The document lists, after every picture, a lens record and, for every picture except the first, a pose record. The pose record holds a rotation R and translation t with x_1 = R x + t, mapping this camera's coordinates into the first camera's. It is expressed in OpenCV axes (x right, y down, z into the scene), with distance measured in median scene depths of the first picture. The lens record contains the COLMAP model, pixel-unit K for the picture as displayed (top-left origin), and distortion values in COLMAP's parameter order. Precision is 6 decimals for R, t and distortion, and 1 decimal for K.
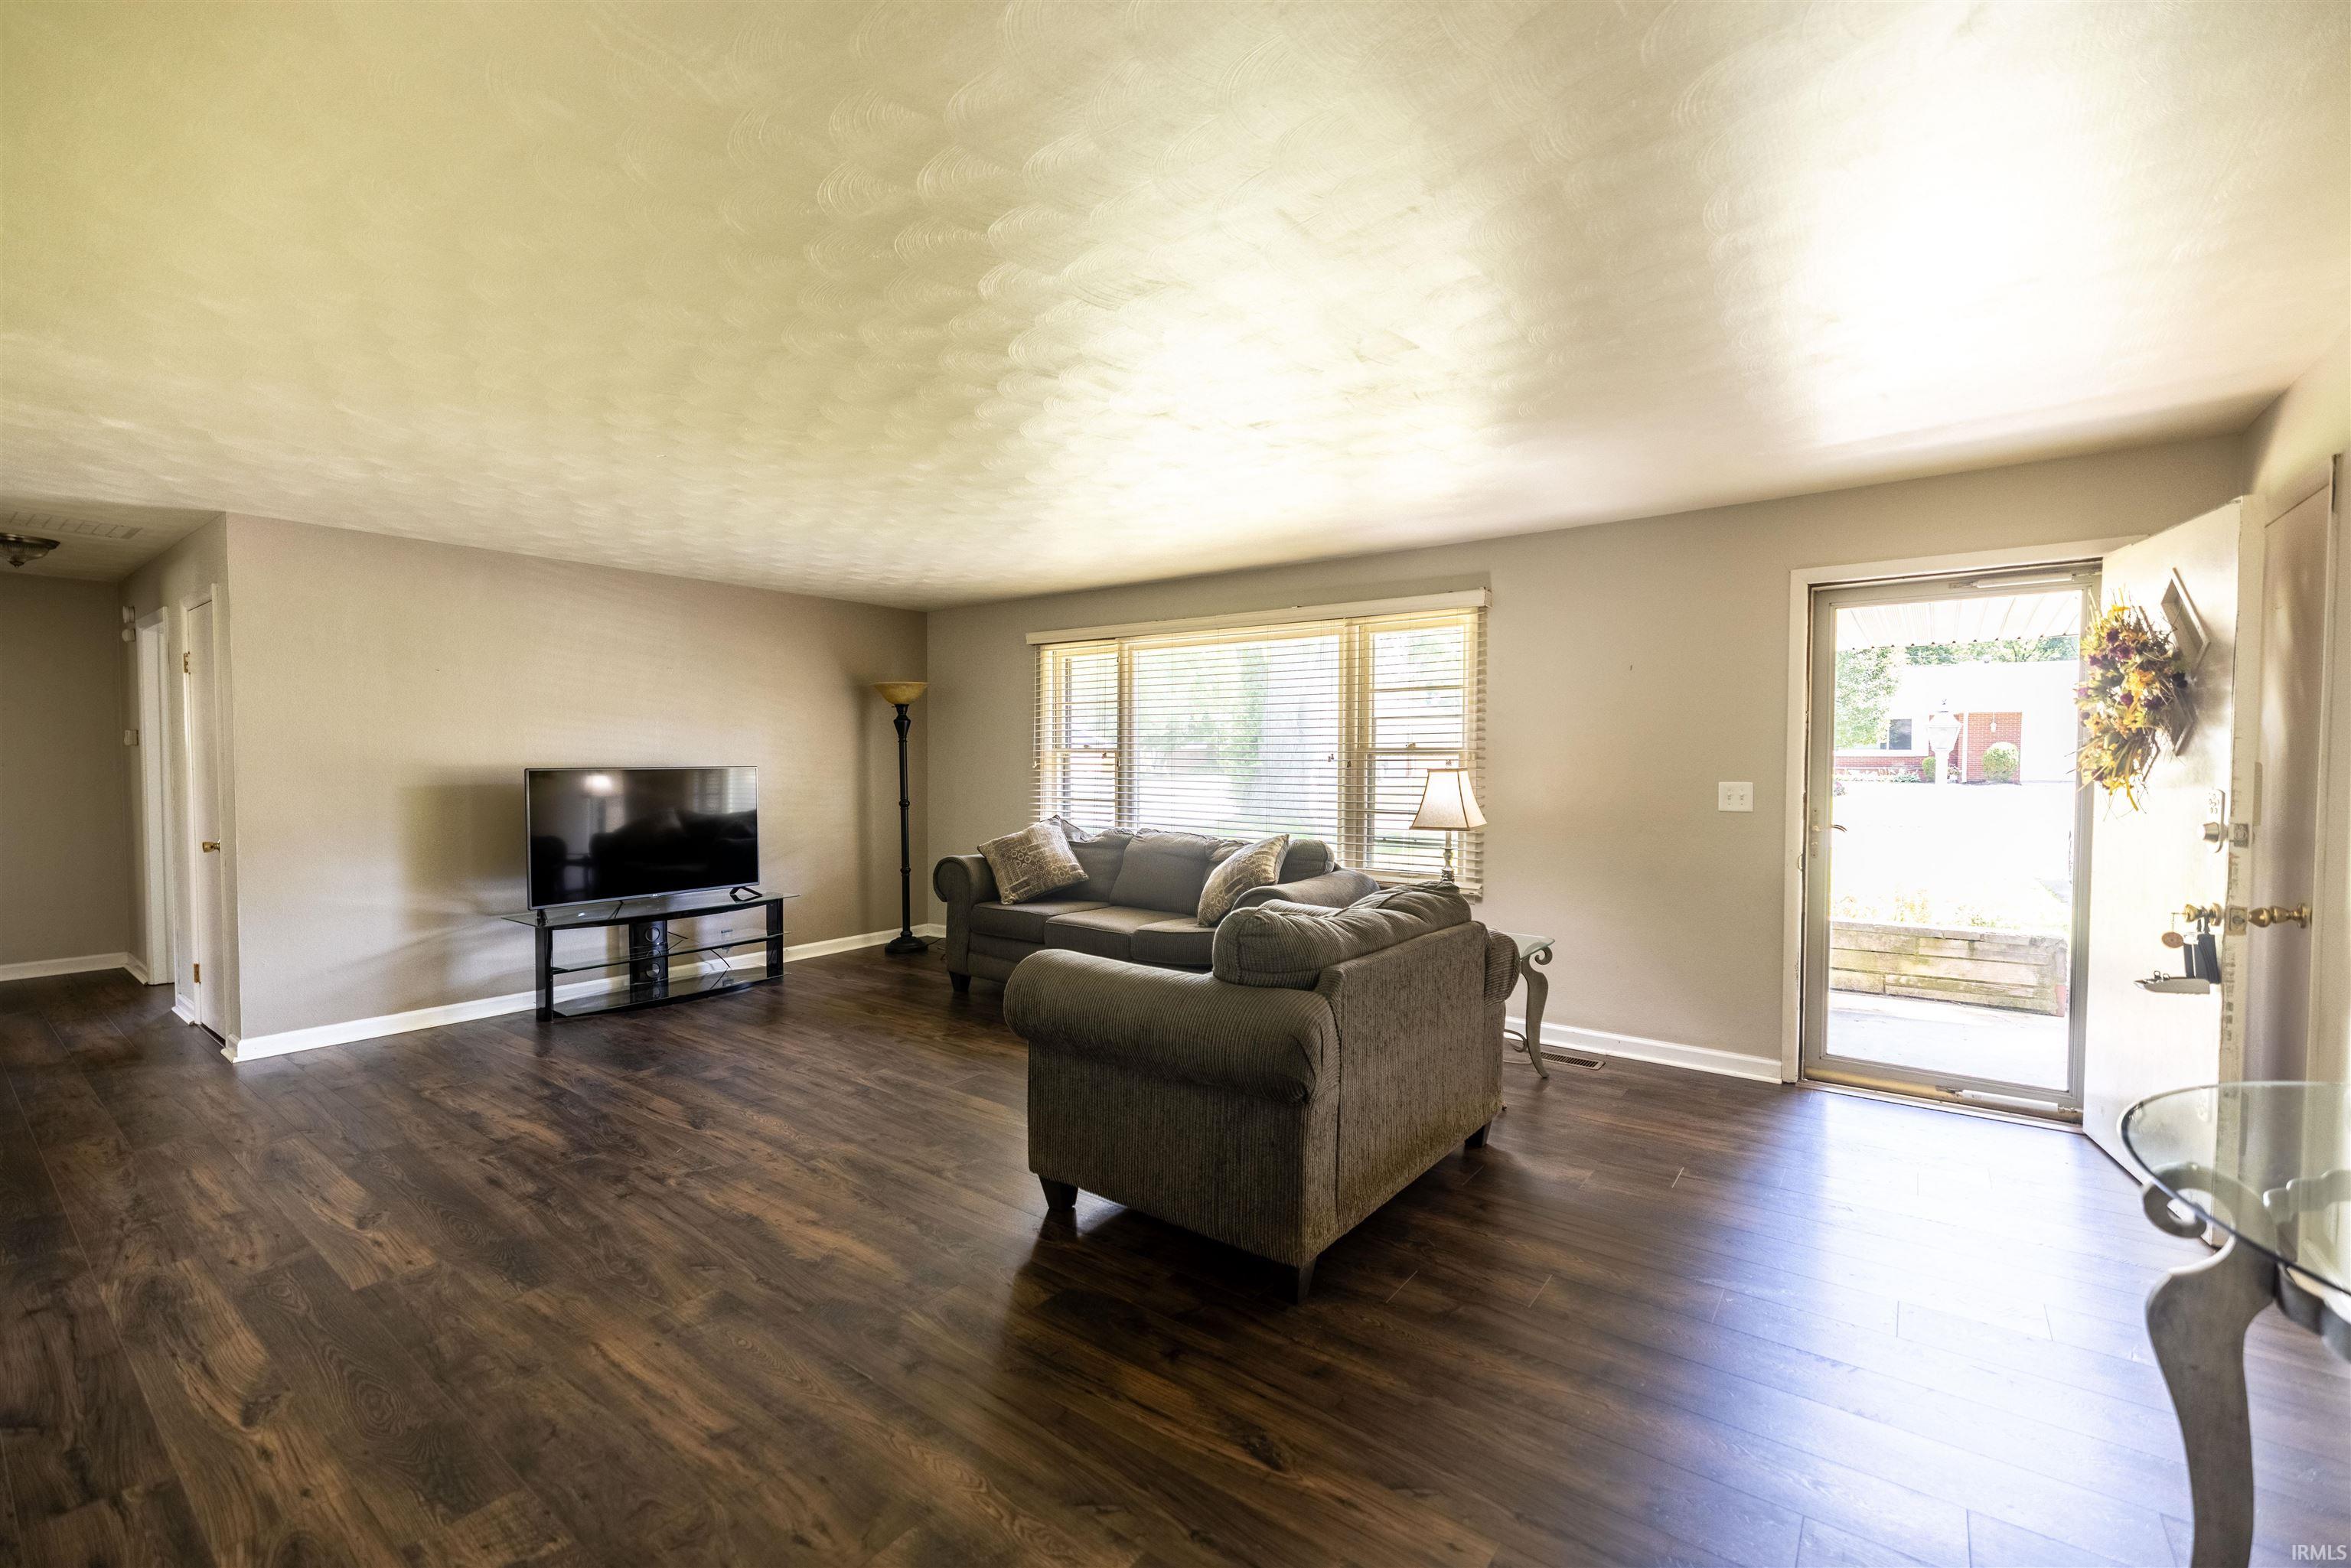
lens RADIAL K [[987.4, 0, 1175.8], [0, 987.4, 786.3], [0, 0, 1]] dist [0.002936, 0.000584]
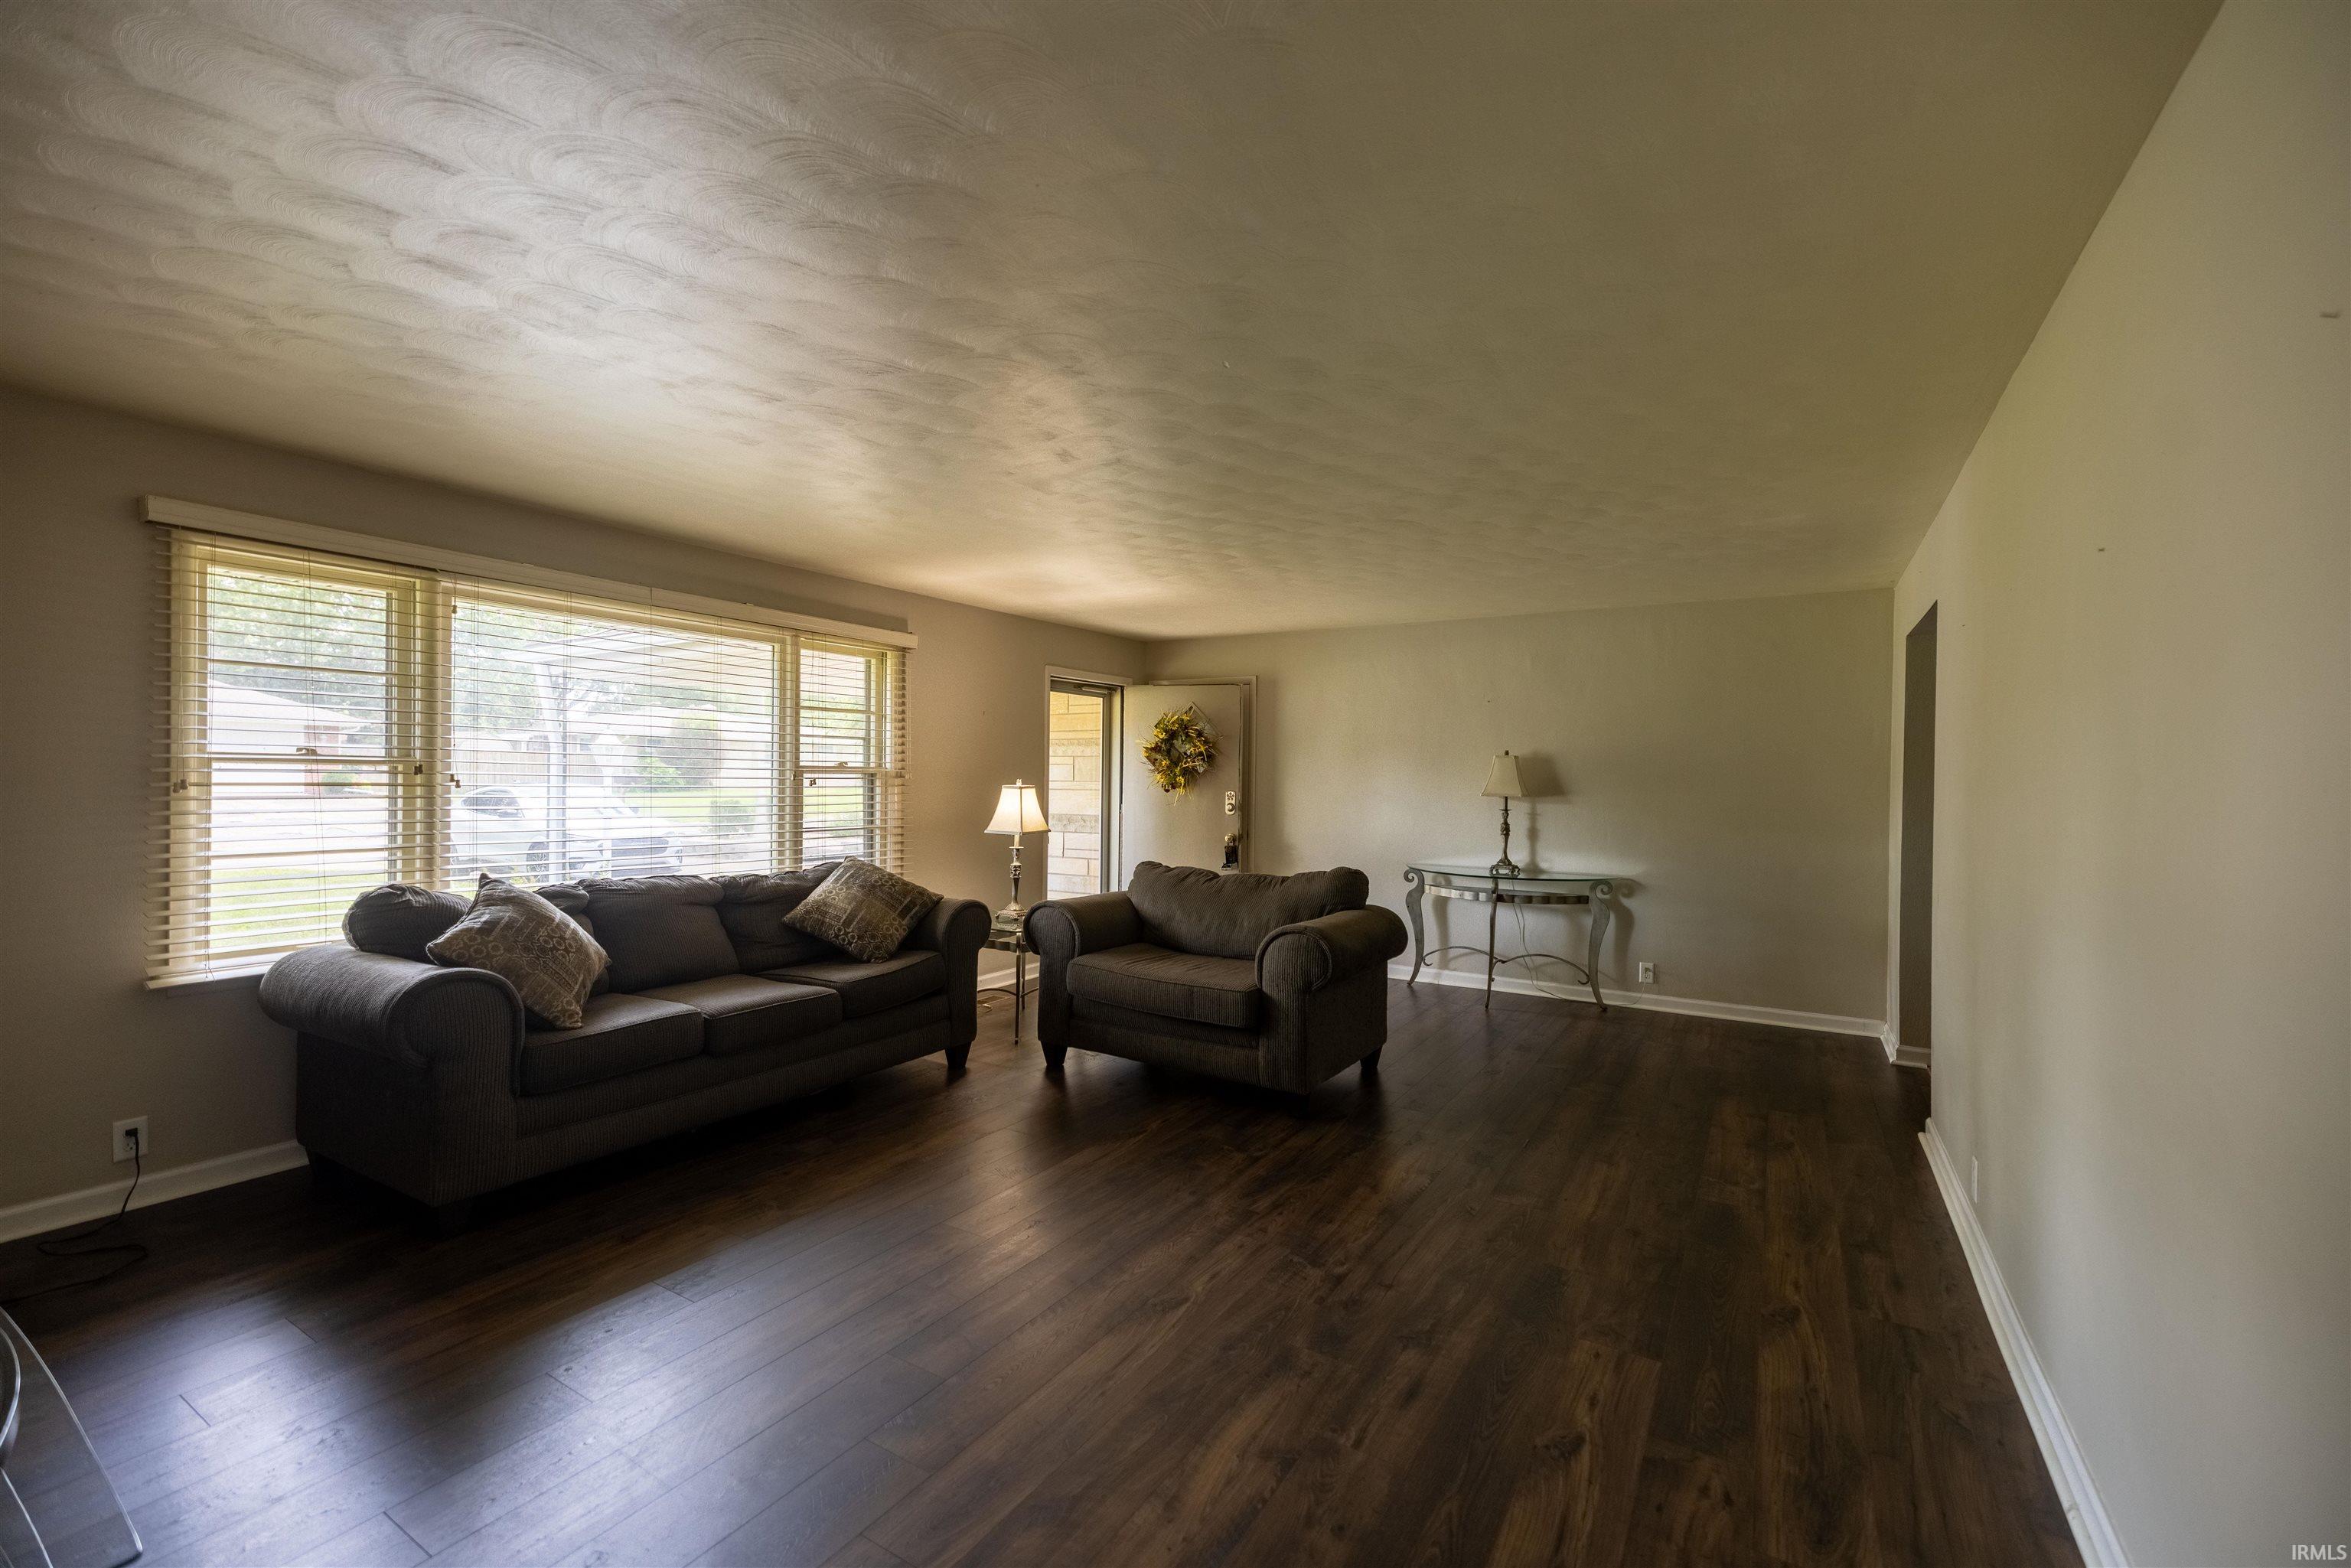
lens RADIAL K [[987.4, 0, 1169.8], [0, 987.4, 780.0], [0, 0, 1]] dist [0.002936, 0.000584]
pose [[-0.093701, -0.003276, 0.995595, -0.839920], [0.020003, 0.999787, 0.005173, -0.023339], [-0.995399, 0.020400, -0.093616, 0.754938]]
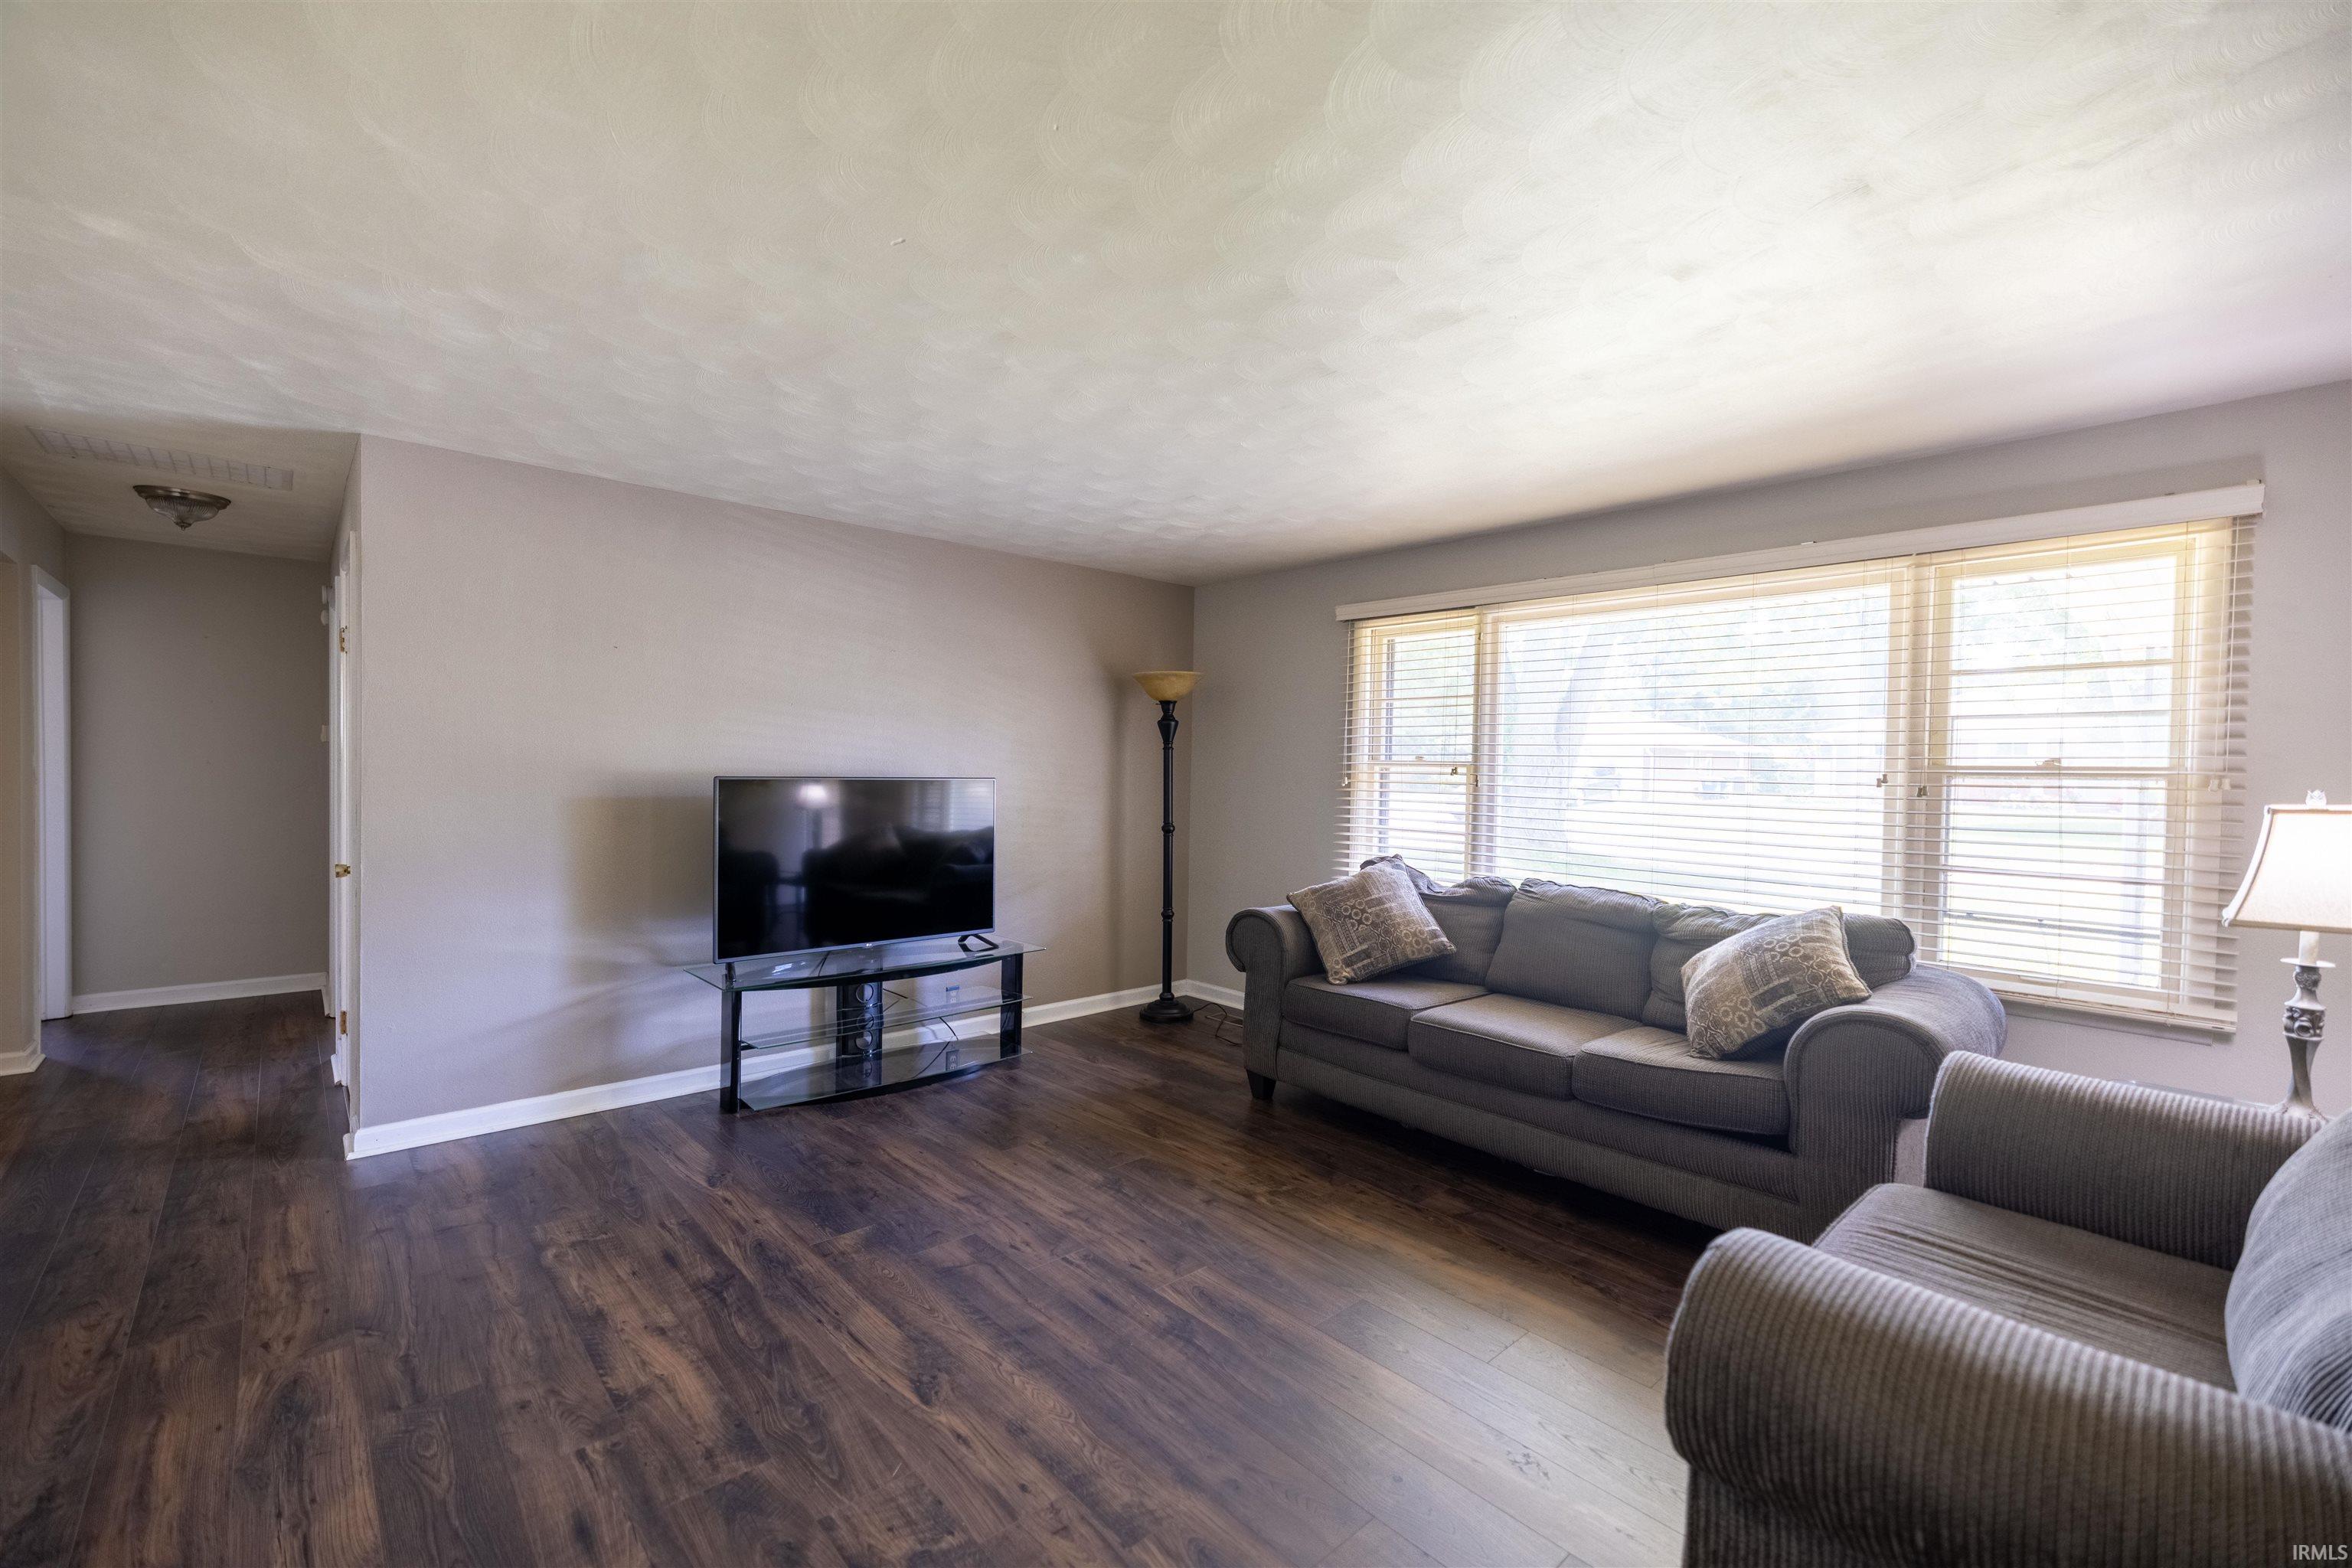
lens RADIAL K [[987.8, 0, 1175.4], [0, 987.8, 789.8], [0, 0, 1]] dist [0.002936, 0.000584]
pose [[0.982358, 0.019267, -0.186016, -0.168185], [-0.021441, 0.999723, -0.009681, -0.007866], [0.185778, 0.013498, 0.982499, 0.318174]]
